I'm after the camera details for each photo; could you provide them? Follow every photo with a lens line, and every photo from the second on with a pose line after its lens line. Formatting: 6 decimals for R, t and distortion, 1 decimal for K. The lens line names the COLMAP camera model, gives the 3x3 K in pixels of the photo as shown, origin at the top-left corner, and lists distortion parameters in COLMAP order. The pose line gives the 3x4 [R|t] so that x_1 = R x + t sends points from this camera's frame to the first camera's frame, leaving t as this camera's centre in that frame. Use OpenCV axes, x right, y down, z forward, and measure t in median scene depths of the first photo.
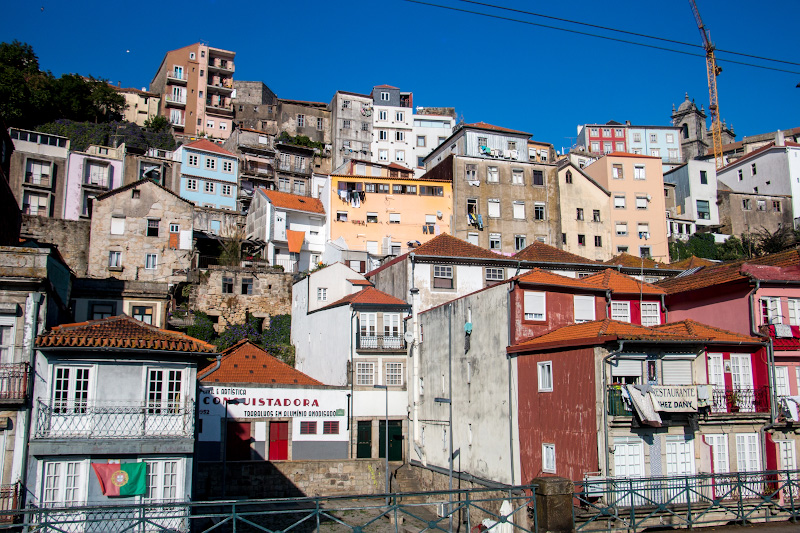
lens RADIAL K [[807.3, 0, 399.7], [0, 807.3, 268.1], [0, 0, 1]] dist [-0.081040, 0.000000]
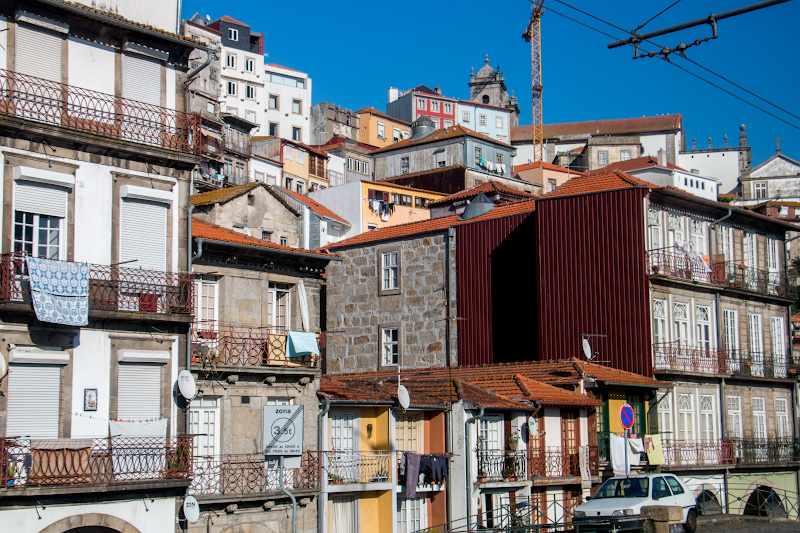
lens RADIAL K [[1315.8, 0, 400.1], [0, 1315.8, 266.8], [0, 0, 1]] dist [0.165848, 0.000000]
pose [[0.873888, 0.073271, 0.480574, -0.466342], [-0.091252, 0.995728, 0.014121, -0.030306], [-0.477486, -0.056193, 0.876841, -0.172056]]
